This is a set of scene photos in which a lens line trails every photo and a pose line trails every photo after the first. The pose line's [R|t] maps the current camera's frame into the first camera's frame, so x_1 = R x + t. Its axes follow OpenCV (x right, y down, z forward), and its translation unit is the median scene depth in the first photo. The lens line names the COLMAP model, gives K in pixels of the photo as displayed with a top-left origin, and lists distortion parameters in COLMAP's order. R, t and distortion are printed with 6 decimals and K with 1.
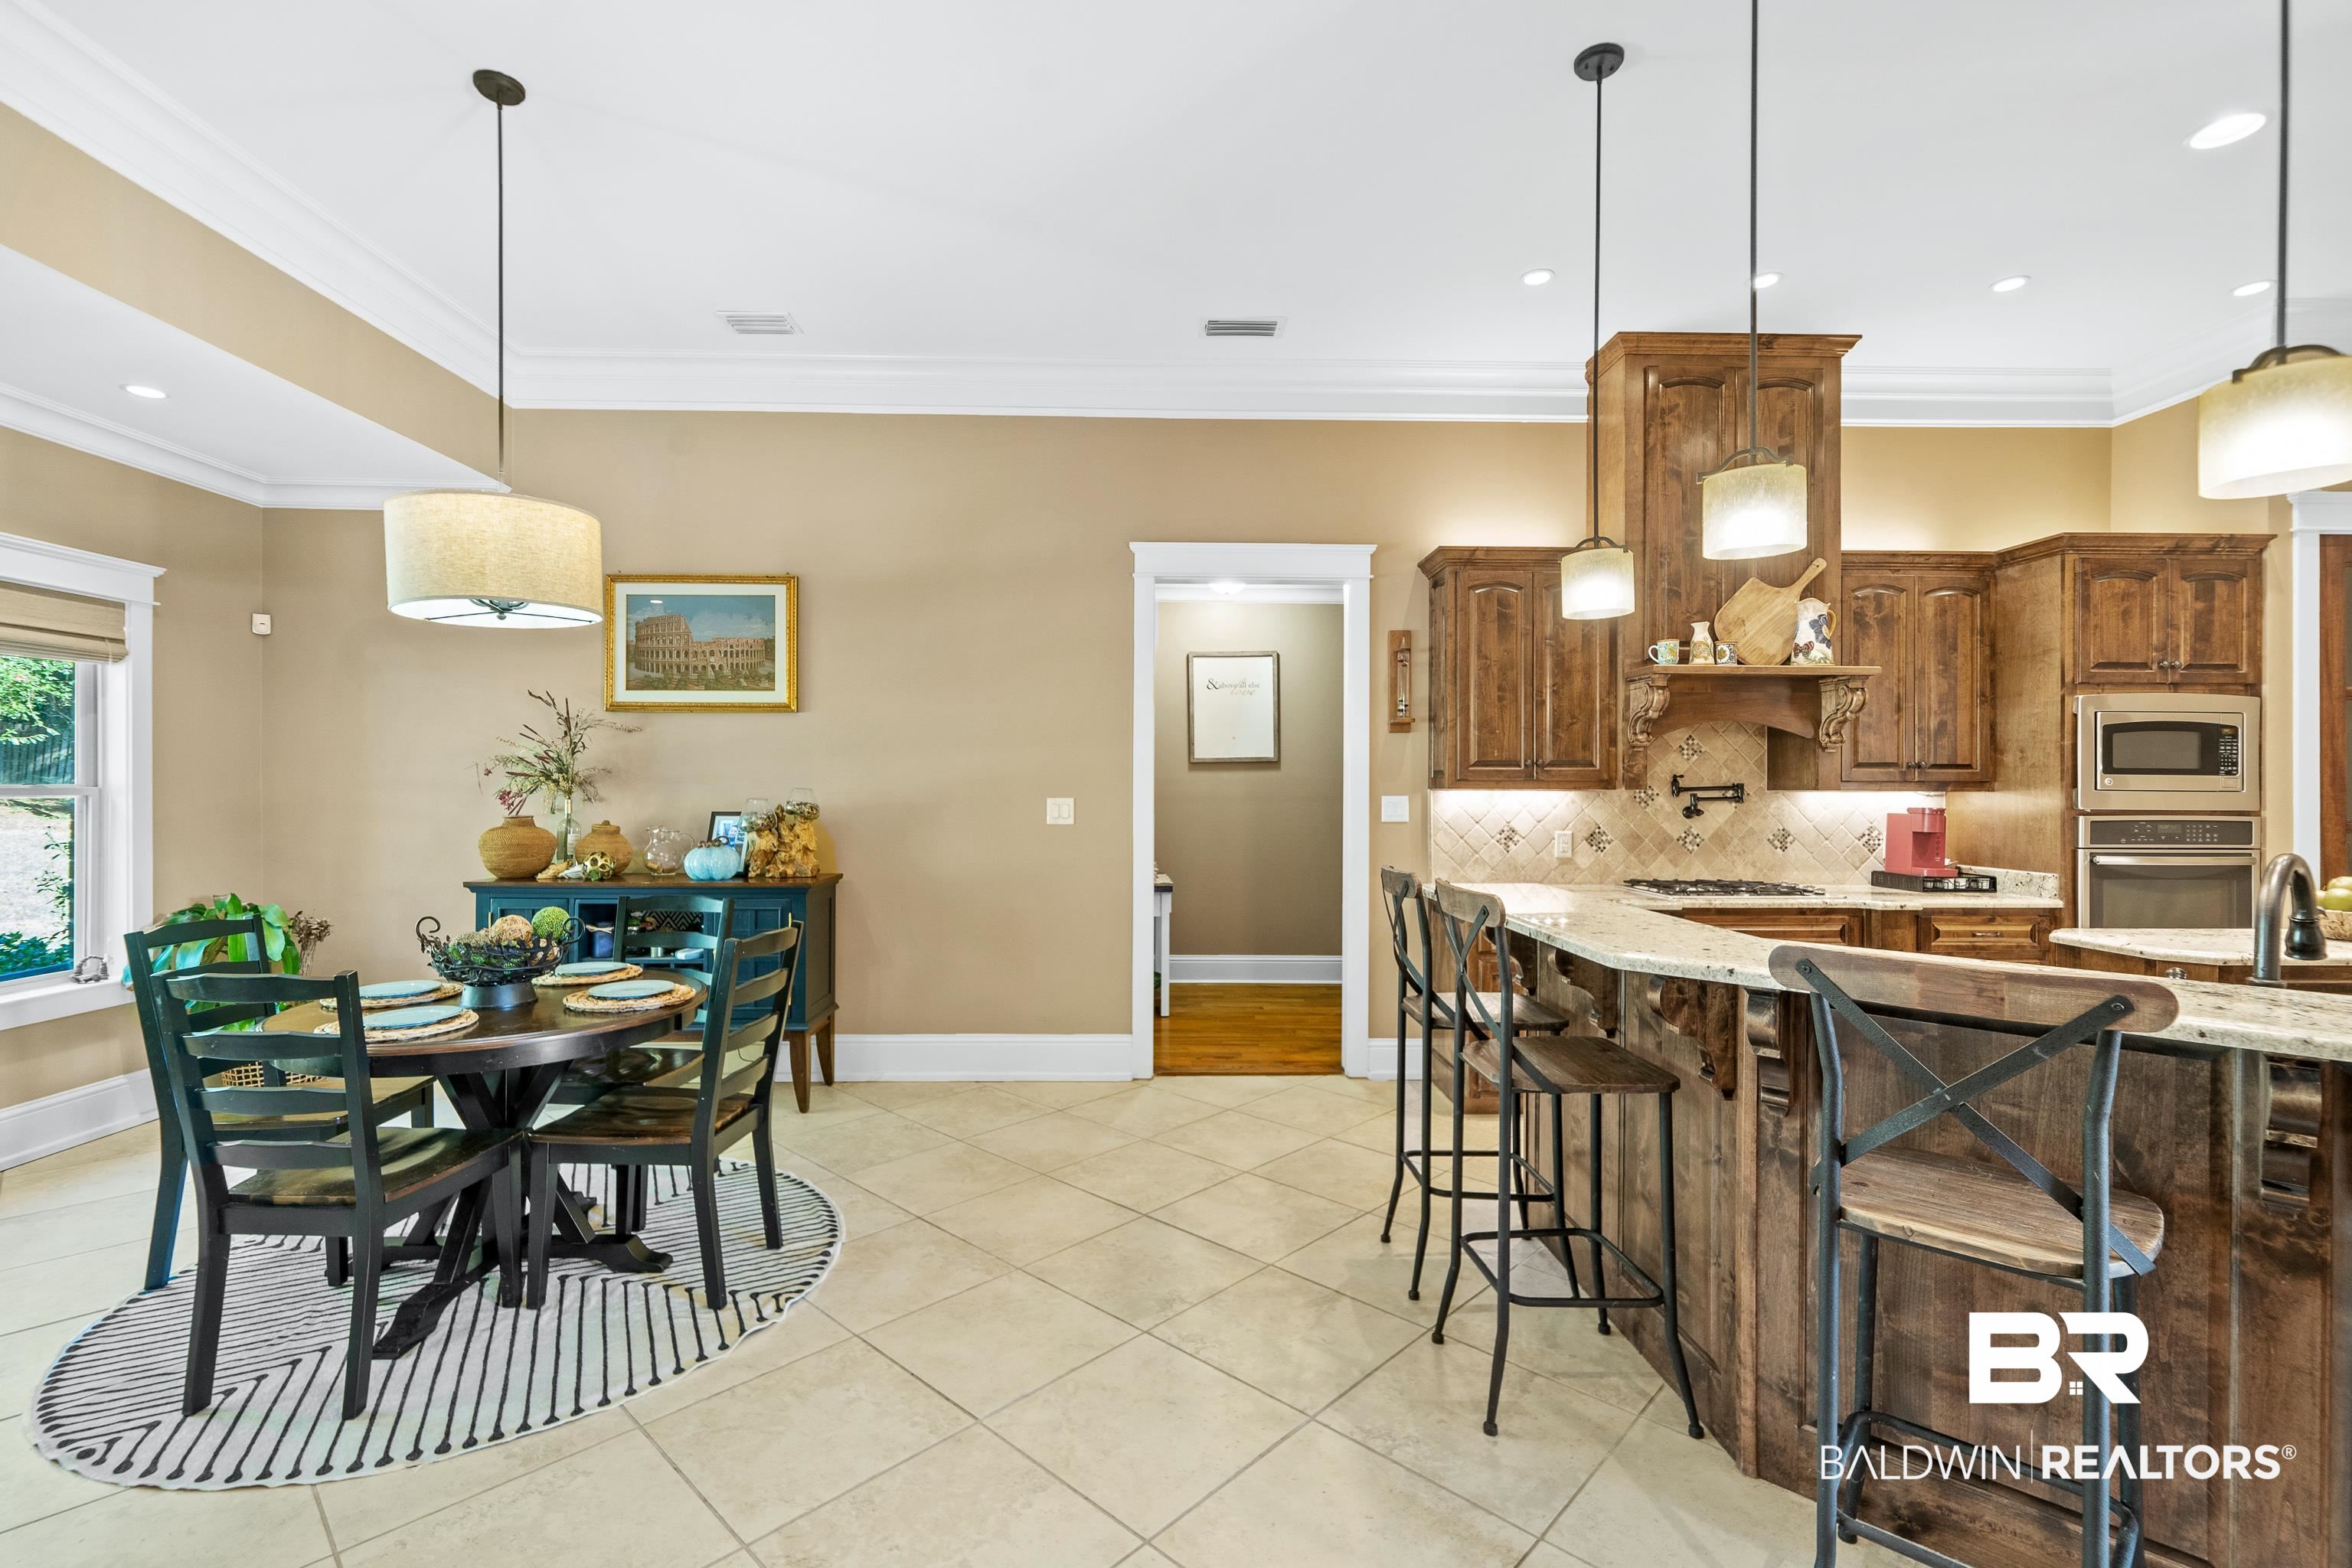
lens RADIAL K [[1030.7, 0, 1171.5], [0, 1030.7, 792.4], [0, 0, 1]] dist [0.000488, 0.000040]
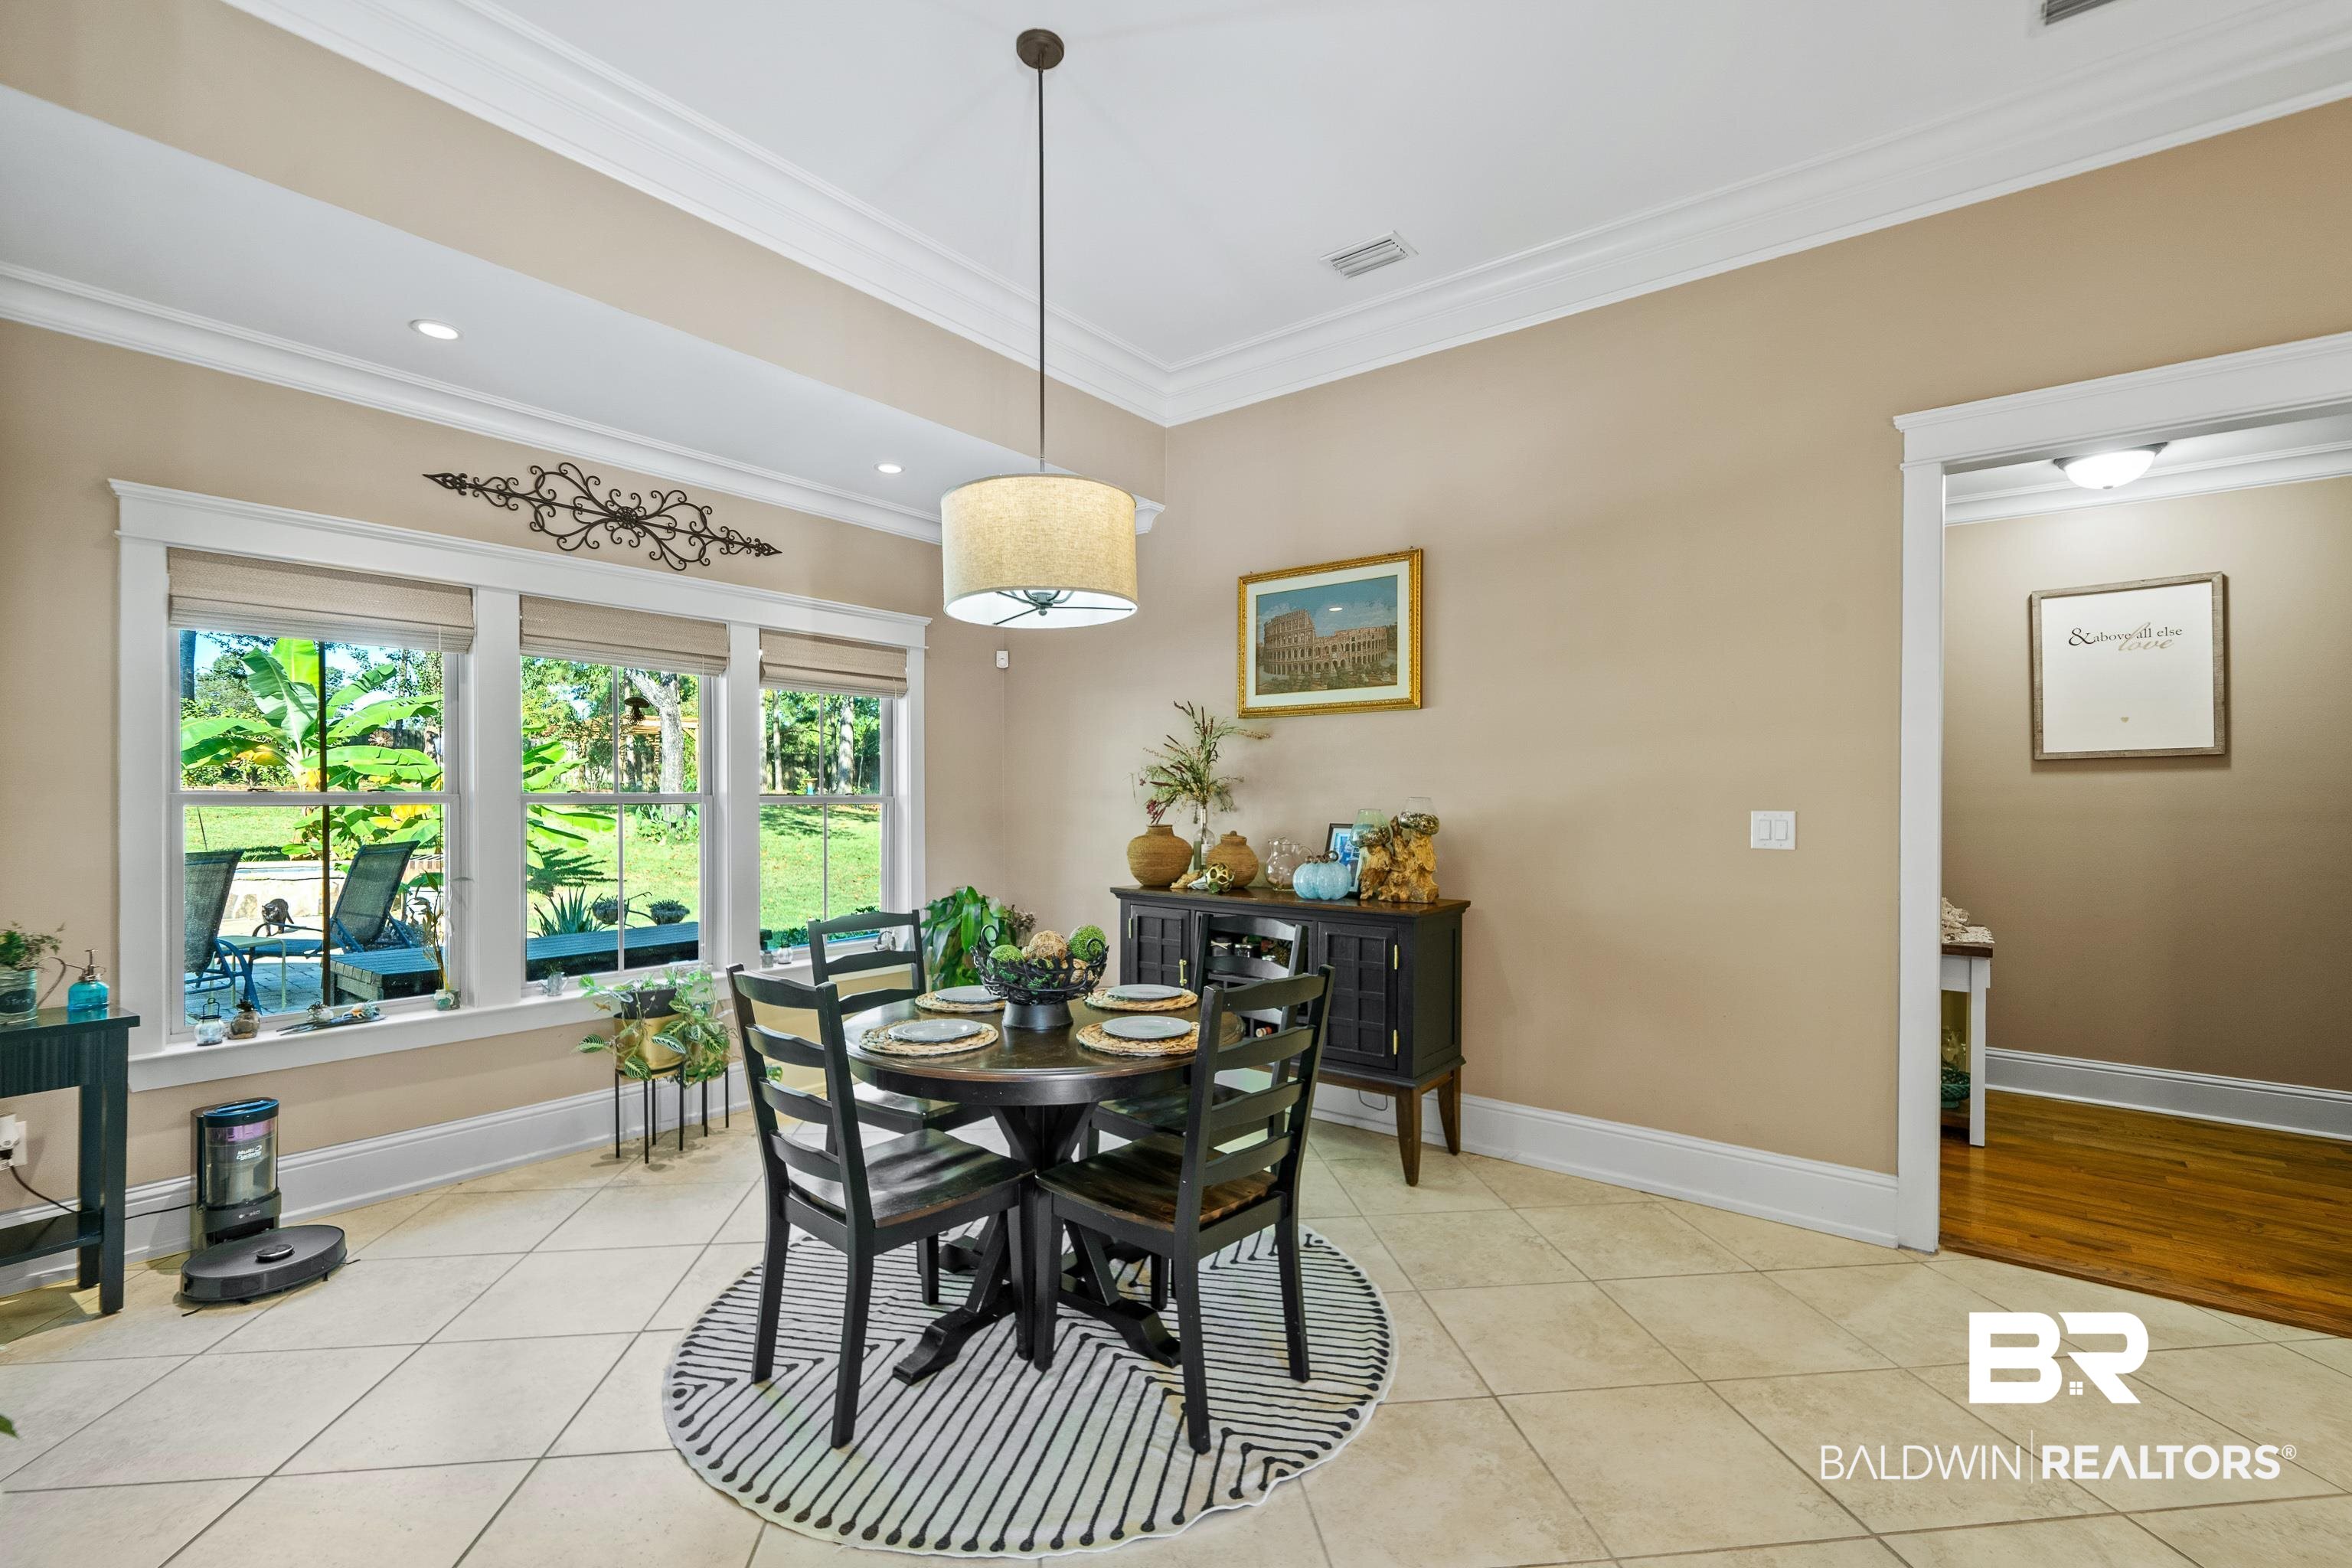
lens RADIAL K [[1028.6, 0, 1182.5], [0, 1028.6, 805.2], [0, 0, 1]] dist [0.000625, 0.000412]
pose [[0.768666, 0.003357, -0.639642, 0.031385], [-0.004250, 0.999991, 0.000141, 0.003154], [0.639637, 0.002610, 0.768673, 0.228462]]
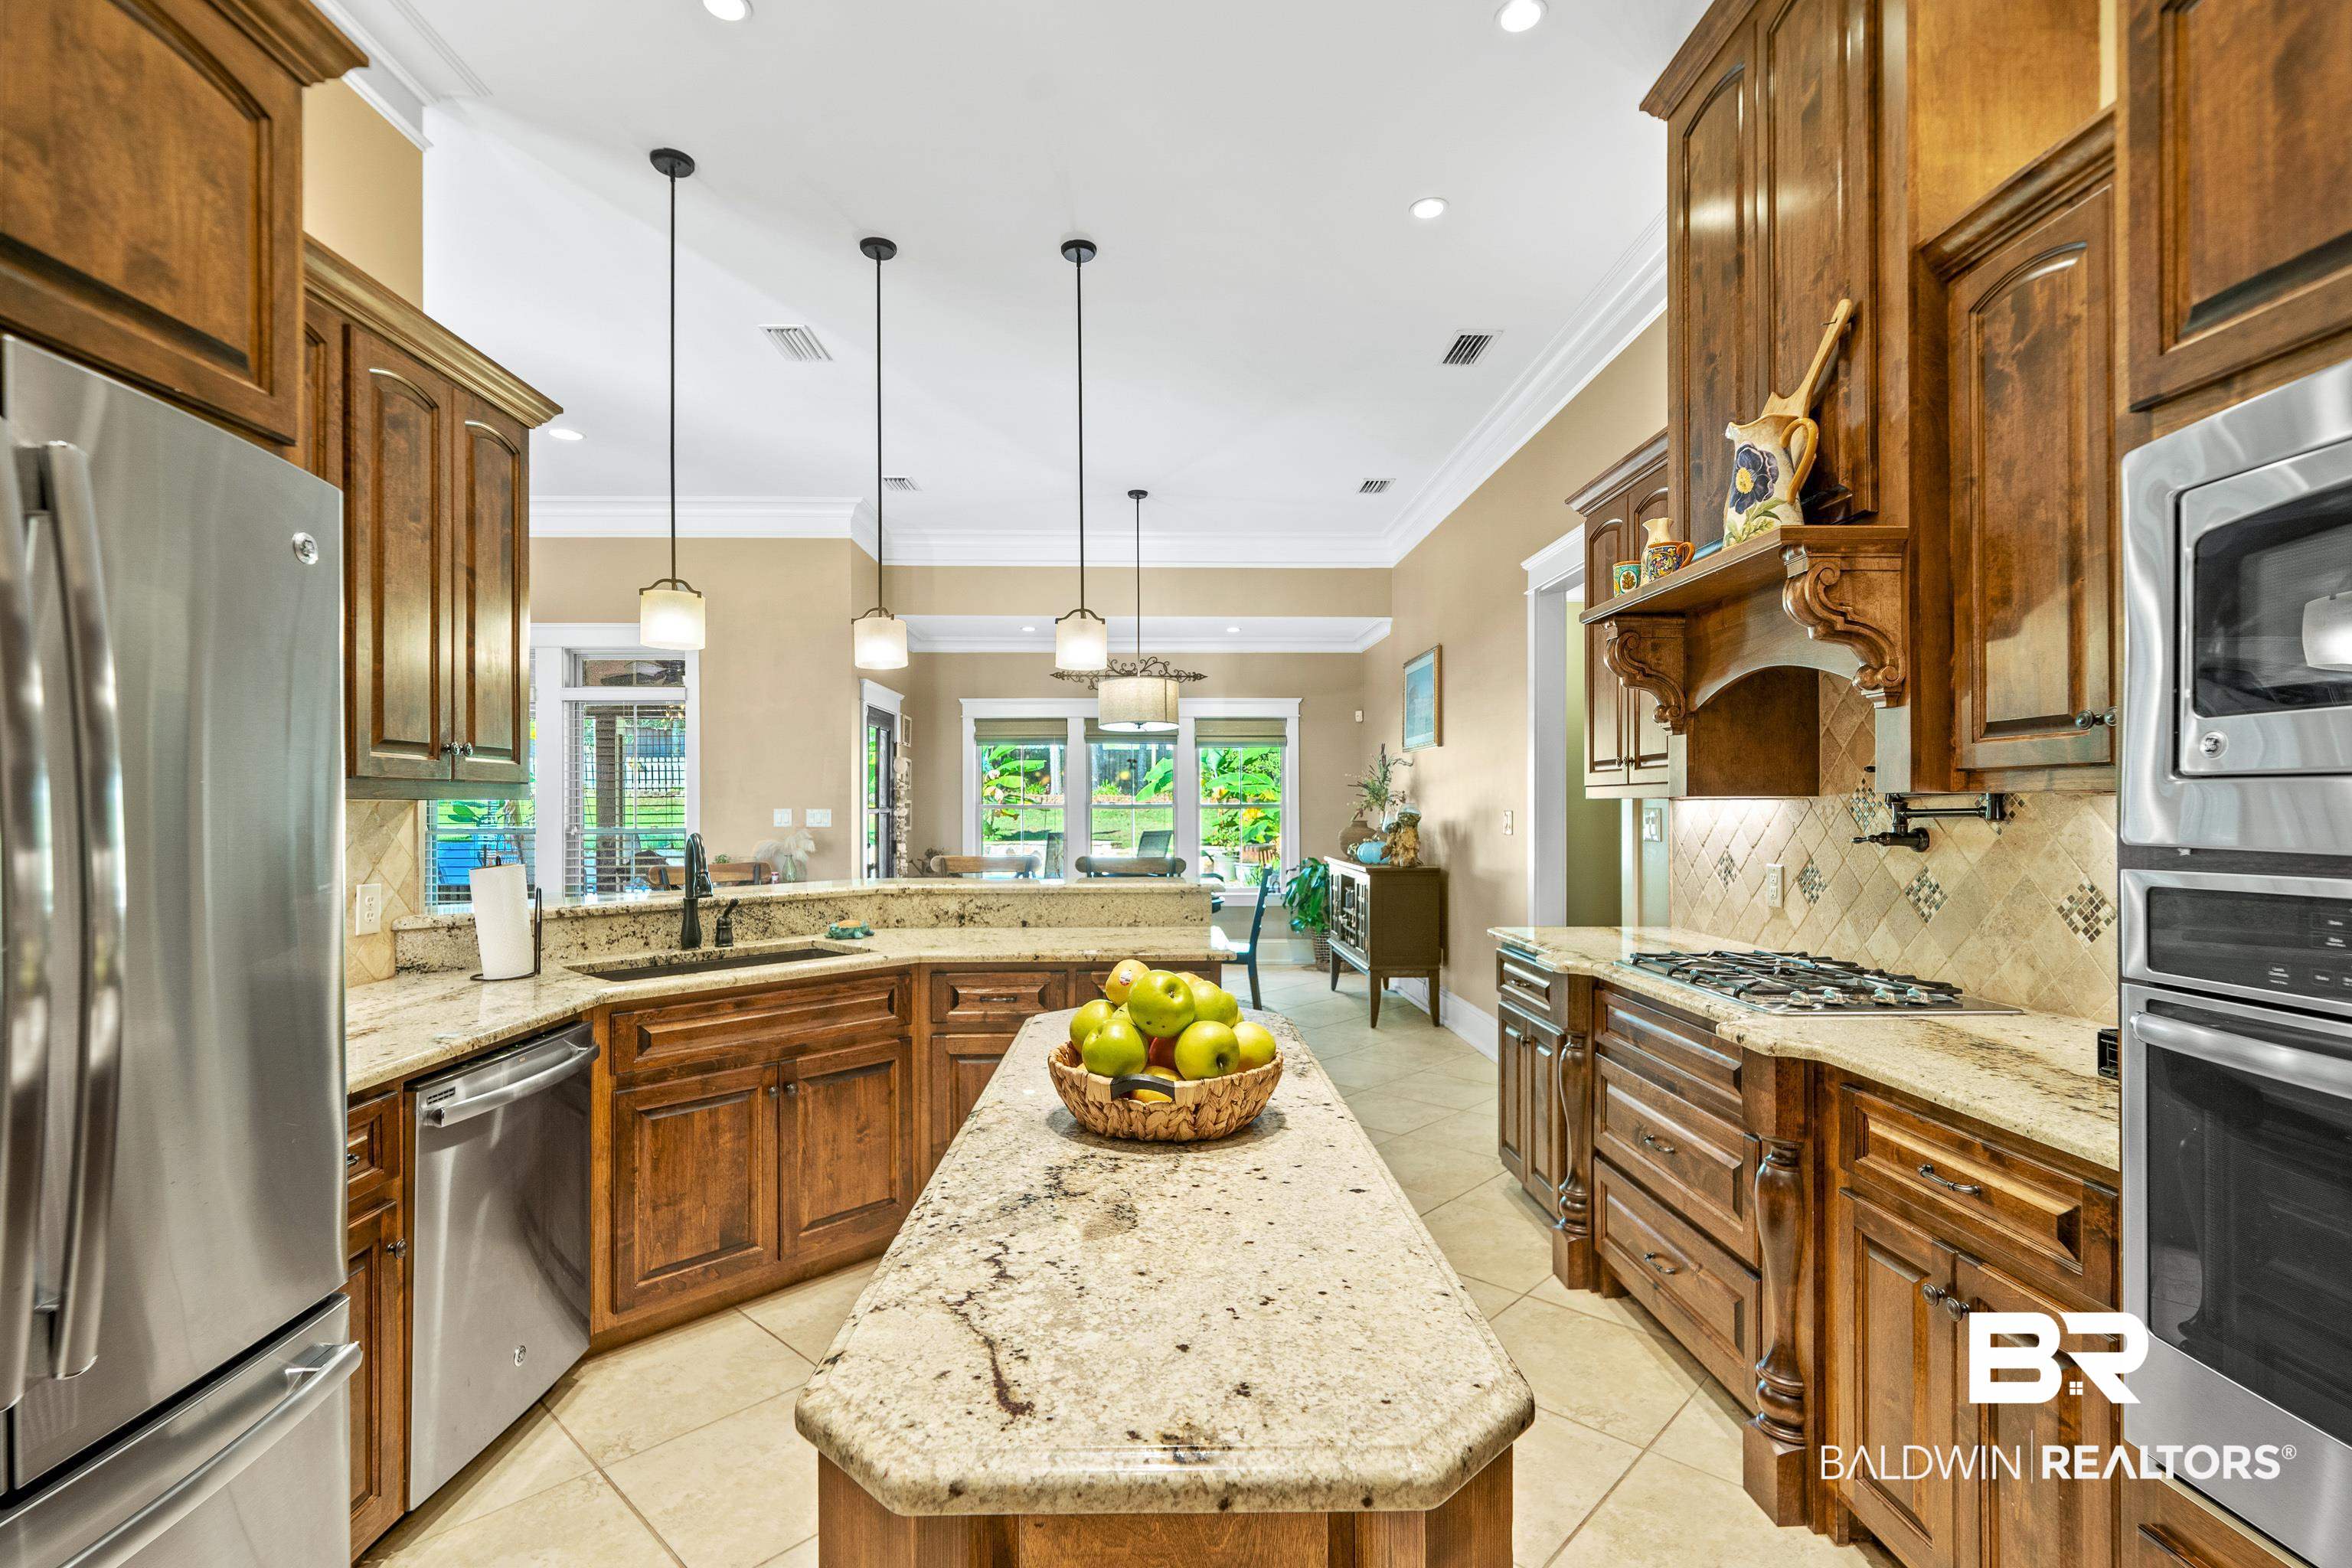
lens RADIAL K [[1096.4, 0, 1174.7], [0, 1096.4, 811.1], [0, 0, 1]] dist [0.000306, -0.000030]
pose [[-0.000856, 0.001209, -0.999999, 1.103501], [-0.002523, 0.999996, 0.001212, 0.006437], [0.999996, 0.002524, -0.000853, 0.679751]]
